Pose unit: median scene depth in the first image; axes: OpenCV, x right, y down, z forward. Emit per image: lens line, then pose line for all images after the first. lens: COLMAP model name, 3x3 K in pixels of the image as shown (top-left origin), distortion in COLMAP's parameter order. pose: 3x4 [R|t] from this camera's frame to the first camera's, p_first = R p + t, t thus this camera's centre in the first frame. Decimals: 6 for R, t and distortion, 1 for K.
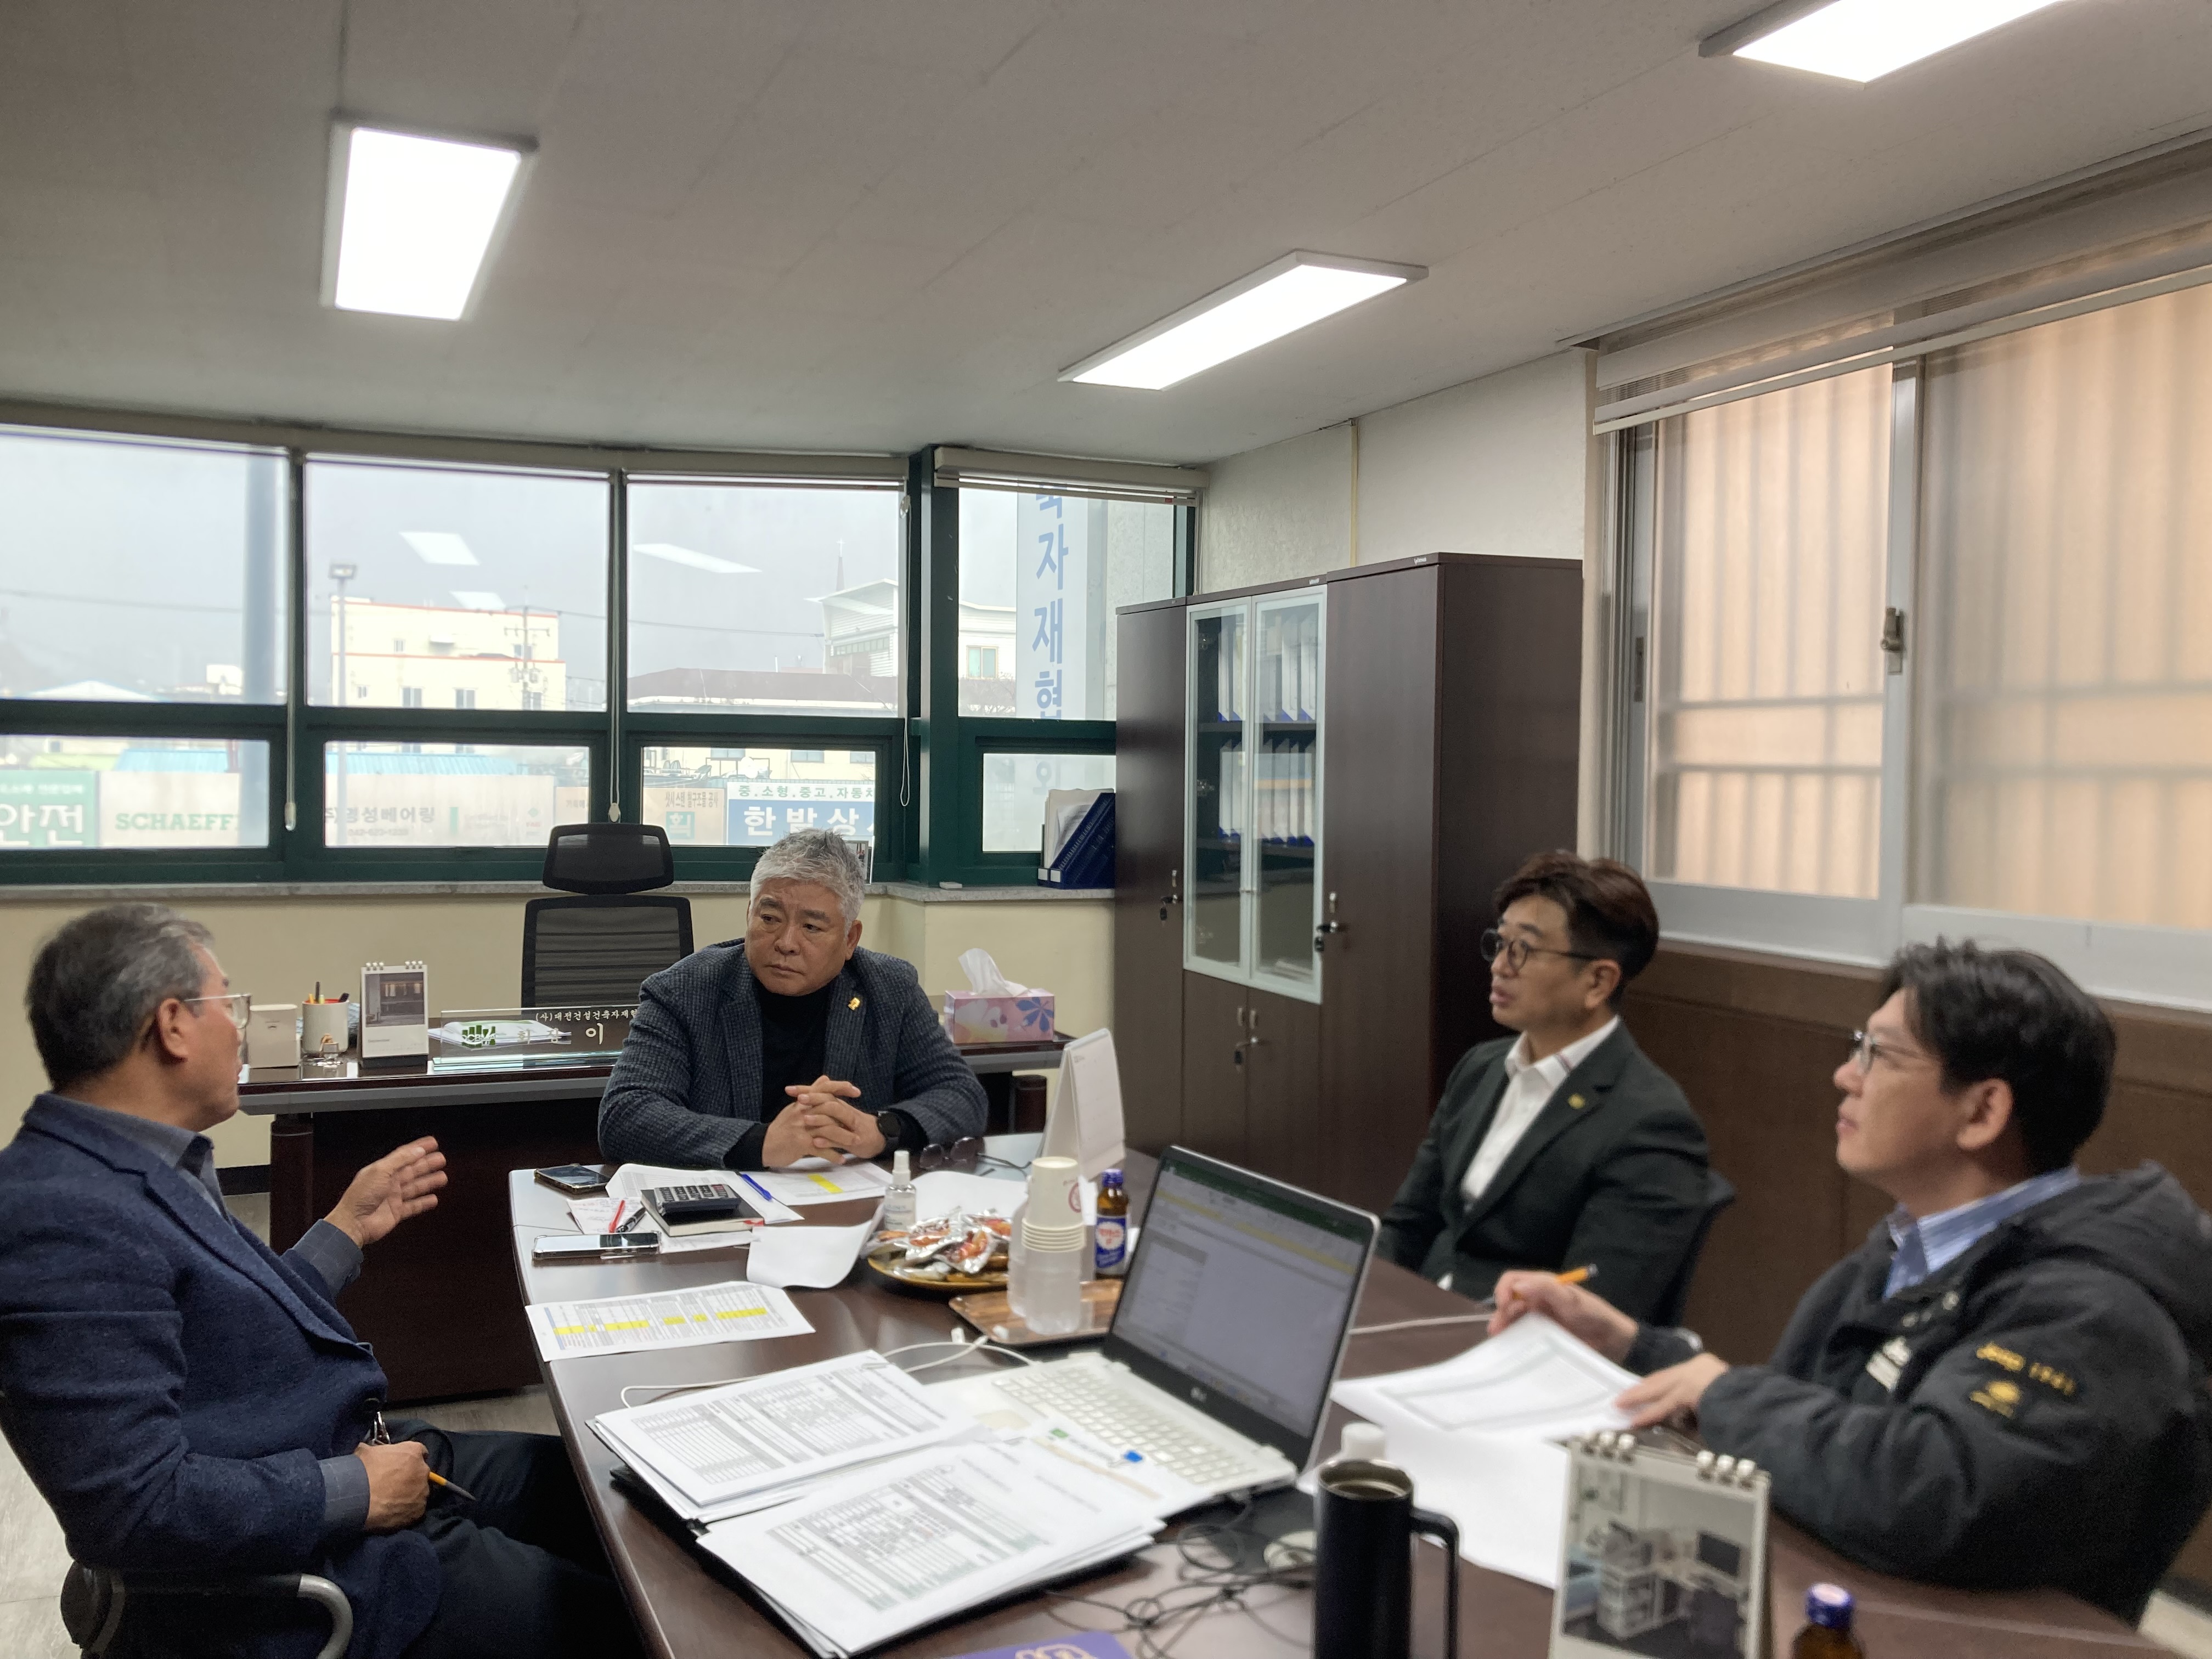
lens RADIAL K [[1800.5, 0, 1092.8], [0, 1800.5, 823.0], [0, 0, 1]] dist [0.042608, -0.040131]
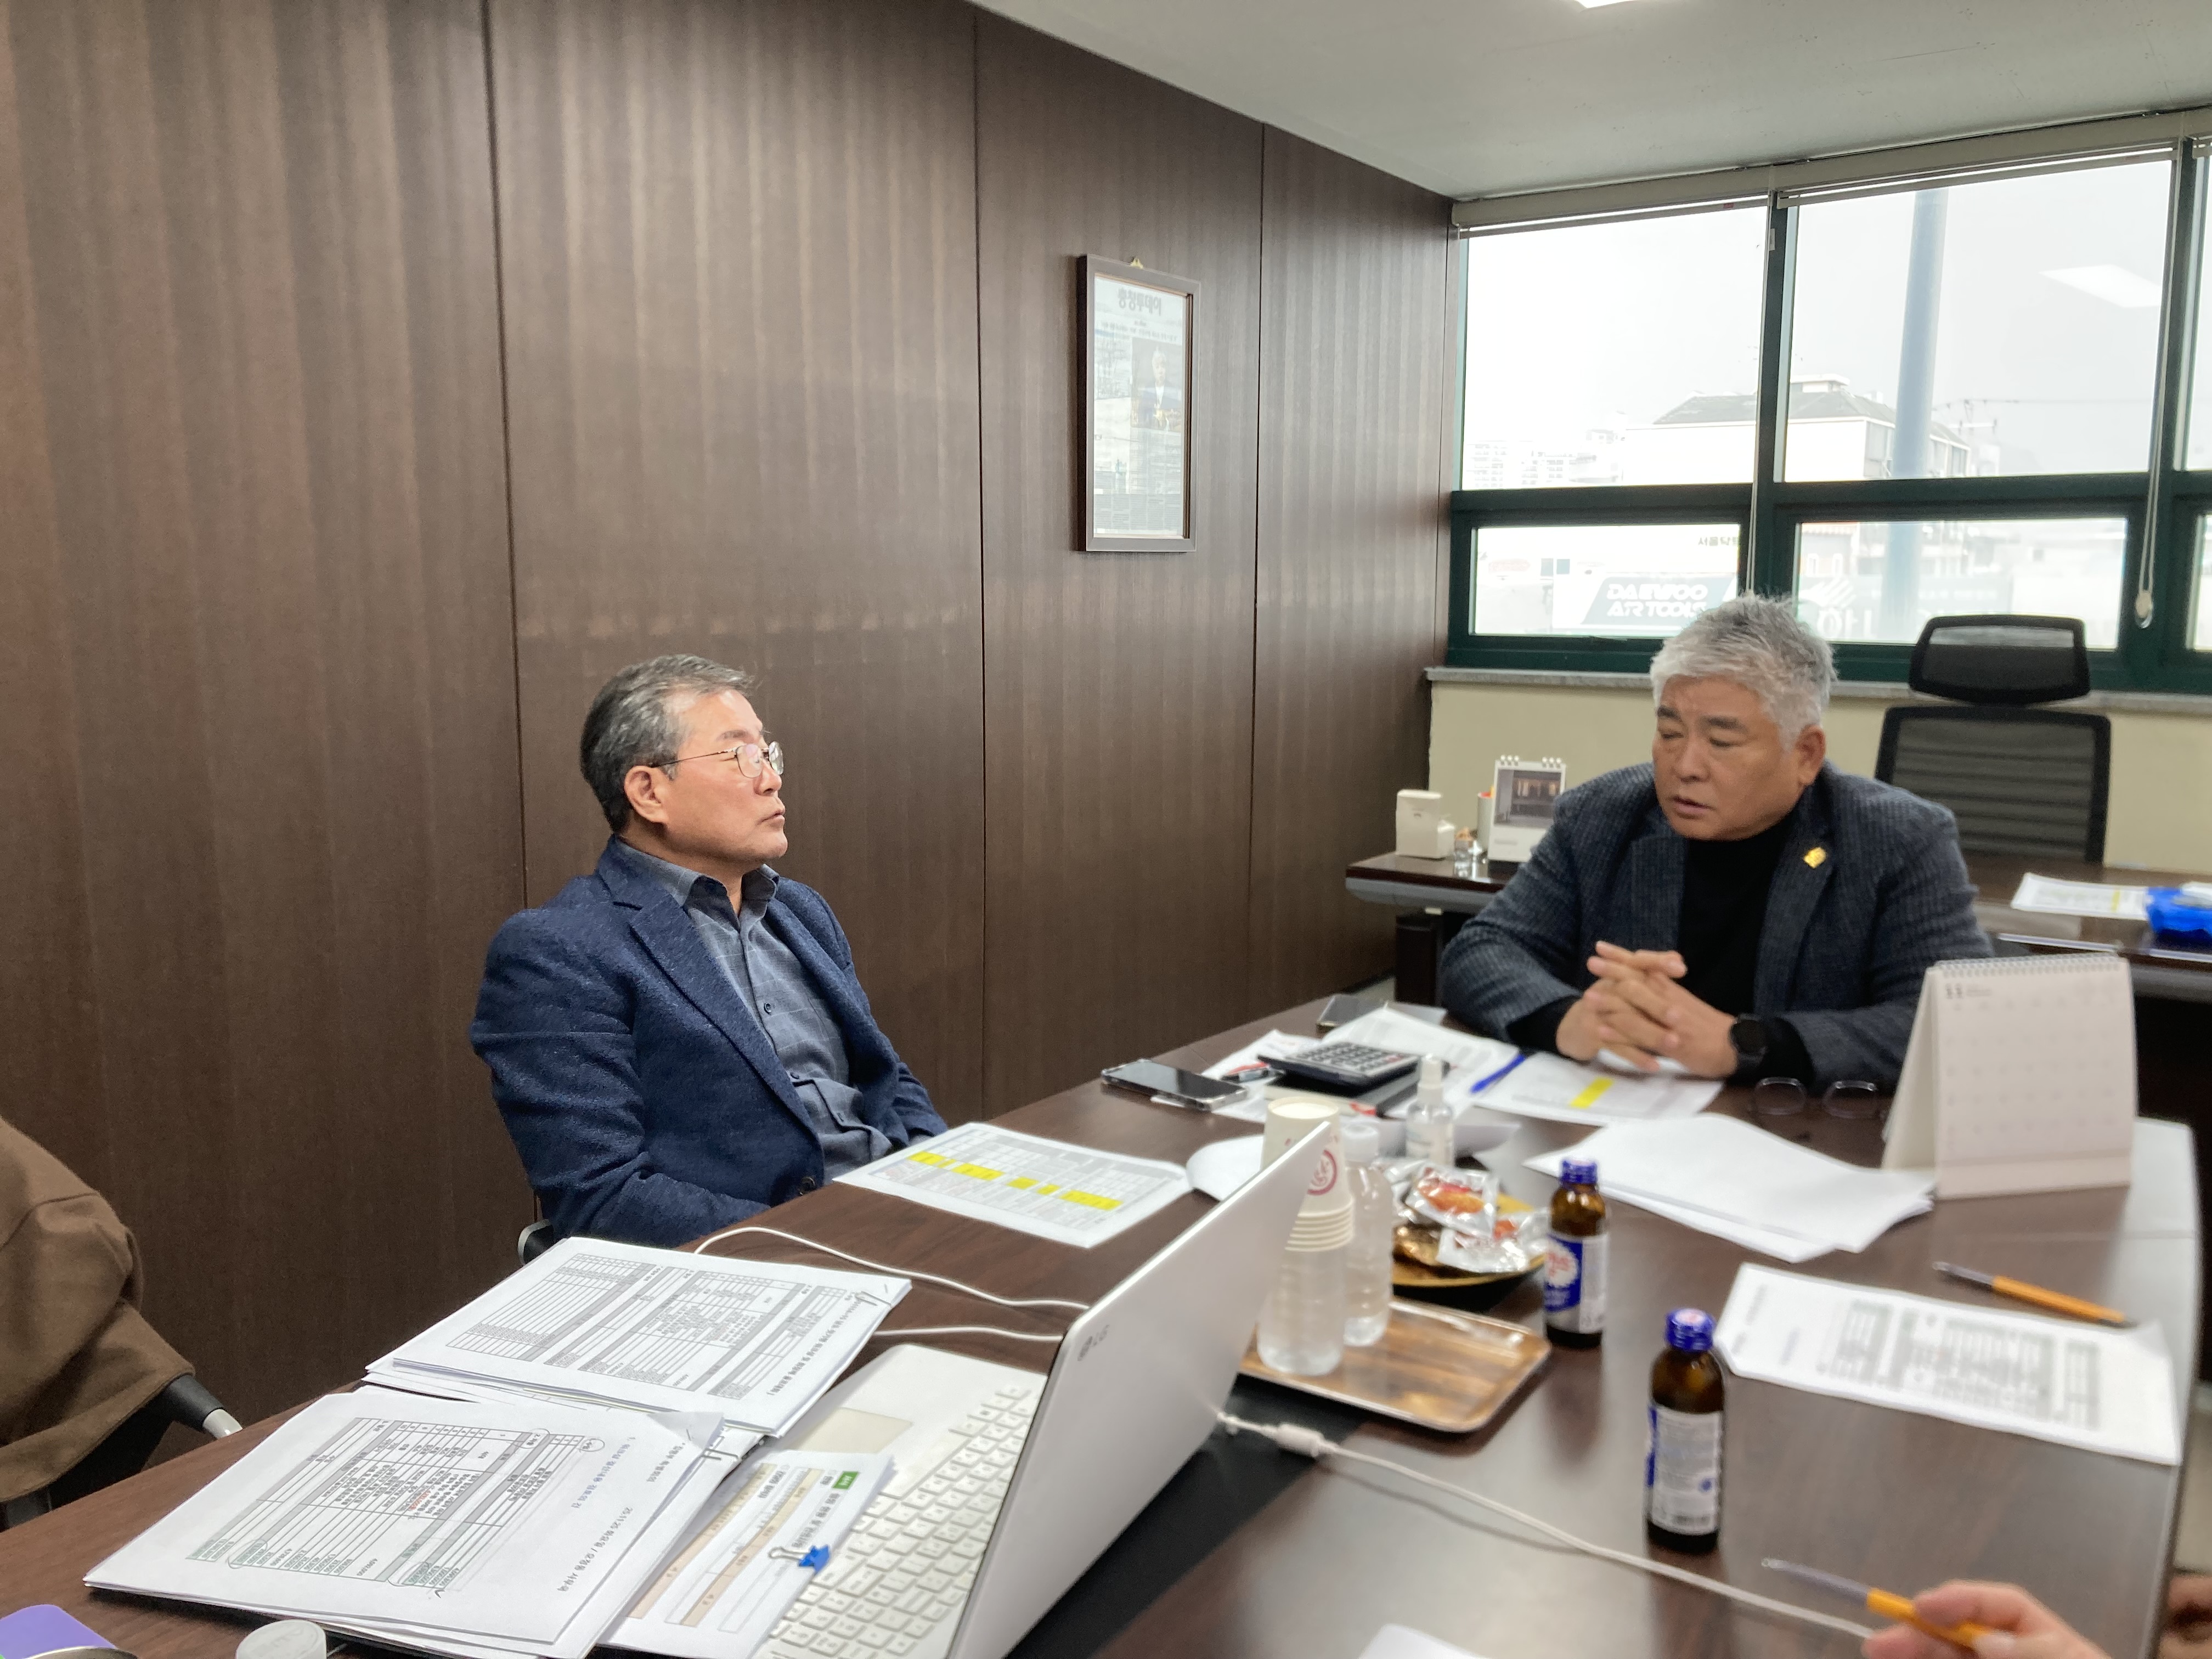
lens RADIAL K [[1800.5, 0, 1114.6], [0, 1800.5, 841.2], [0, 0, 1]] dist [0.042608, -0.040131]
pose [[0.534374, 0.114588, -0.837445, 0.190725], [-0.018576, 0.992121, 0.123899, 0.007638], [0.845044, -0.050652, 0.532292, 0.251827]]
